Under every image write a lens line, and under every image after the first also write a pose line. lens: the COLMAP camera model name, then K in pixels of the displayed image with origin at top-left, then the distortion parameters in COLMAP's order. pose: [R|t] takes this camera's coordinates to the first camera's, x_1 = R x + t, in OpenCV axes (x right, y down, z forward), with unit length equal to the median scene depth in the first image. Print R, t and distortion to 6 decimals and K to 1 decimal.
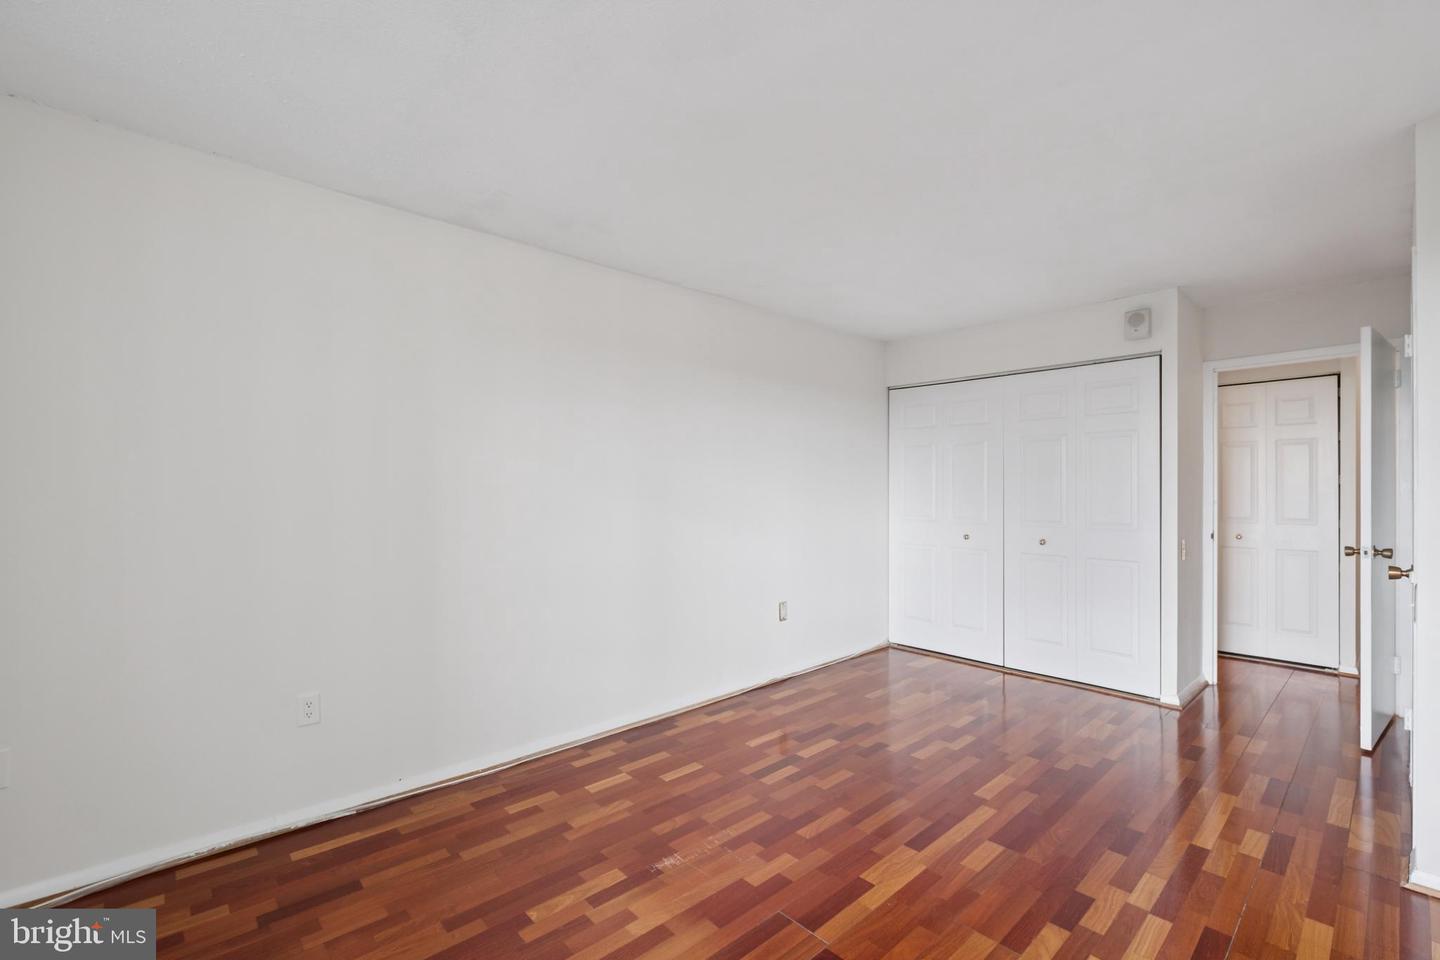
lens RADIAL K [[622.0, 0, 719.7], [0, 622.0, 485.4], [0, 0, 1]] dist [0.000279, 0.000020]
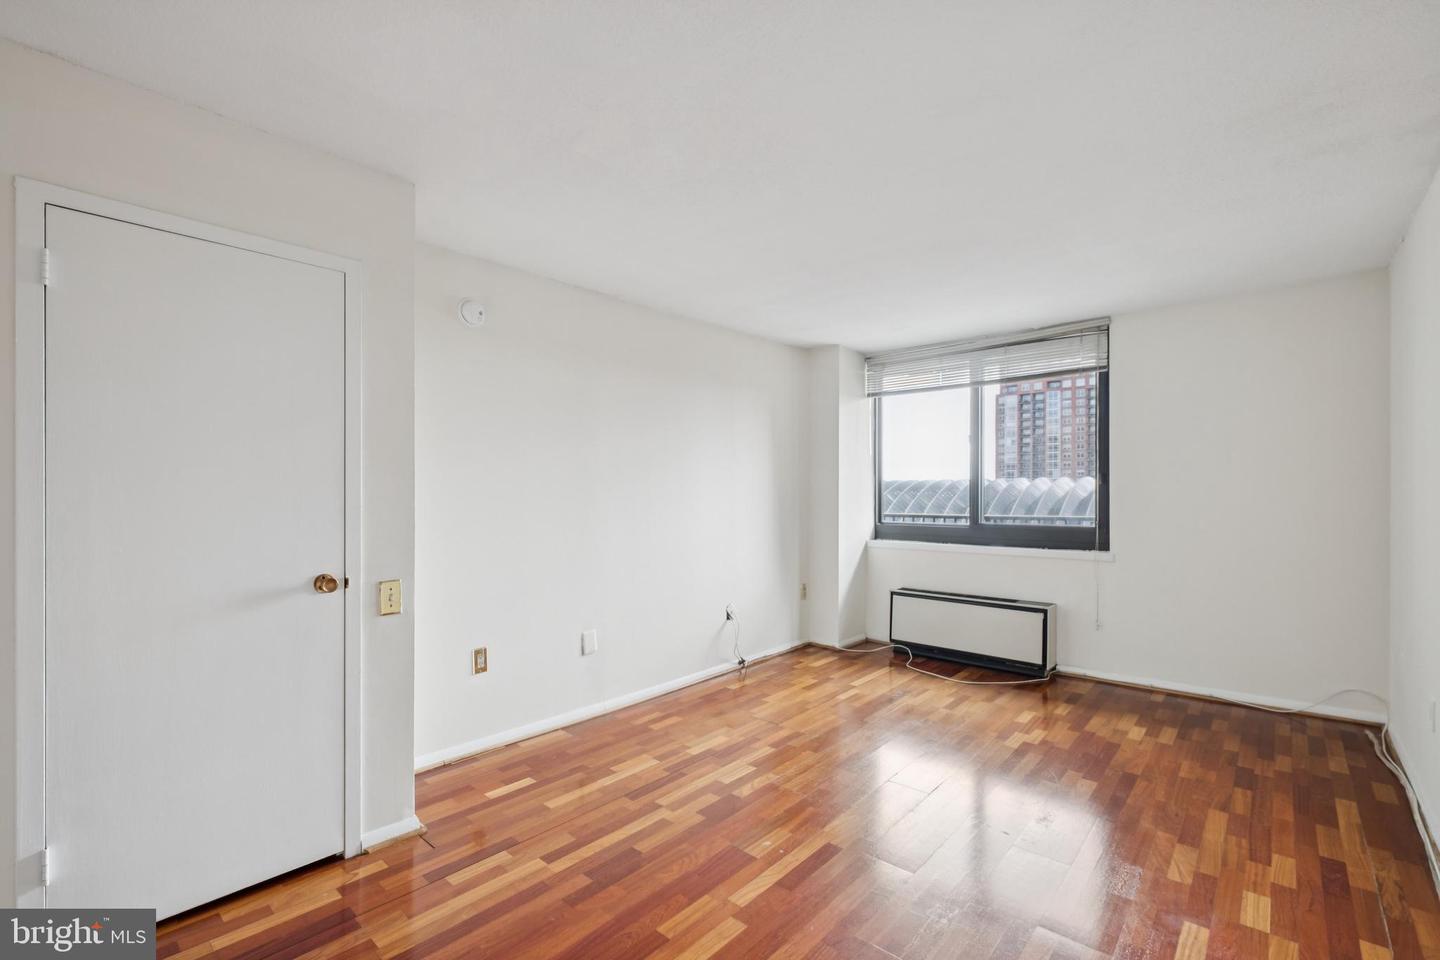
lens RADIAL K [[622.0, 0, 720.0], [0, 622.0, 487.3], [0, 0, 1]] dist [0.000279, 0.000020]
pose [[-0.995677, 0.002984, -0.092839, 0.575447], [0.003739, 0.999961, -0.007962, 0.006414], [0.092812, -0.008275, -0.995649, 1.956068]]
